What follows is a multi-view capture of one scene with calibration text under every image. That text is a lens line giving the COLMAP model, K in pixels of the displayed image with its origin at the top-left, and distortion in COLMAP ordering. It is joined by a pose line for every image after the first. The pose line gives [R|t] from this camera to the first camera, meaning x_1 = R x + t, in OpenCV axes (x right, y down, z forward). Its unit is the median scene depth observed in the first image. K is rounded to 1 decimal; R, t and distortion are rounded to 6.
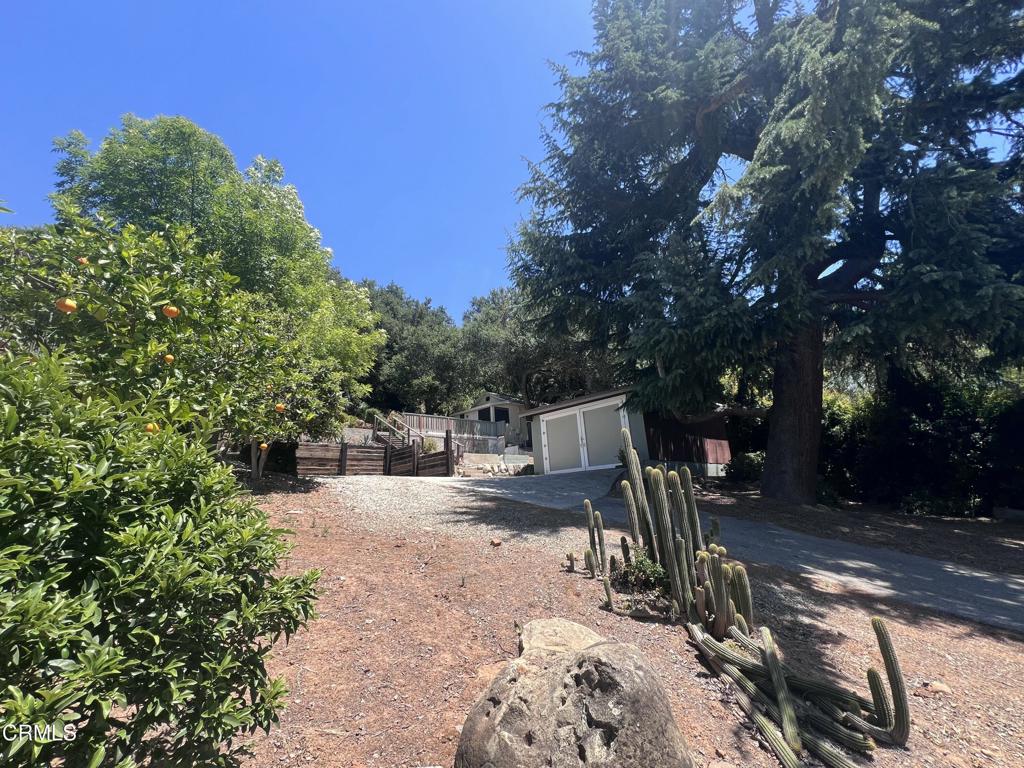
lens RADIAL K [[413.7, 0, 505.6], [0, 413.7, 388.4], [0, 0, 1]] dist [0.001975, 0.000809]
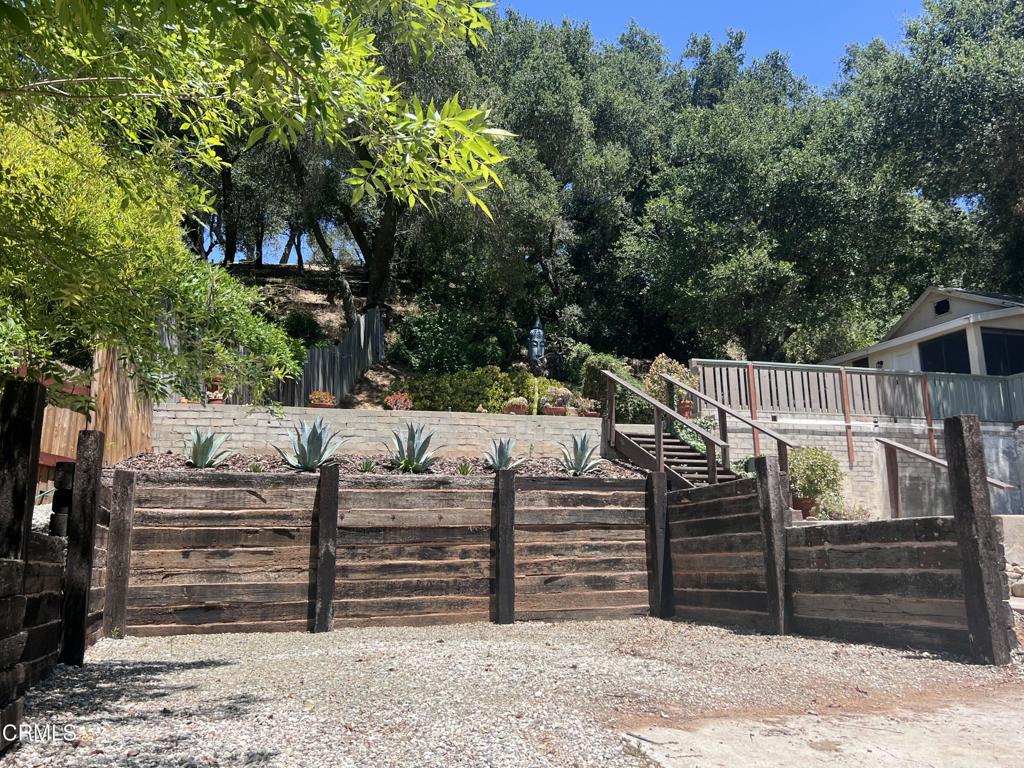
lens RADIAL K [[849.3, 0, 518.0], [0, 849.3, 386.1], [0, 0, 1]] dist [0.062525, -0.006075]
pose [[0.911554, -0.044550, -0.408759, -0.265925], [0.075753, 0.995292, 0.060458, 0.075297], [0.404141, -0.086075, 0.910638, 0.901252]]
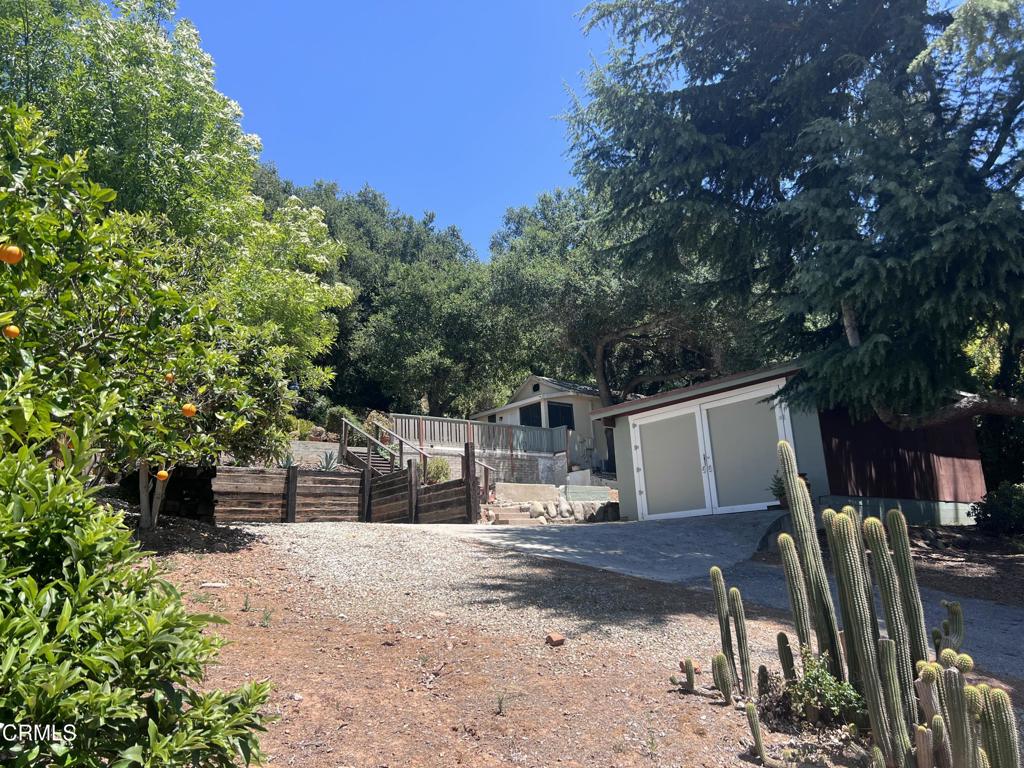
lens RADIAL K [[727.4, 0, 515.6], [0, 727.4, 389.5], [0, 0, 1]] dist [0.048738, -0.040590]
pose [[0.997388, -0.011675, -0.071285, -0.000815], [0.013683, 0.999521, 0.027750, -0.002122], [0.070926, -0.028653, 0.997070, -0.004862]]
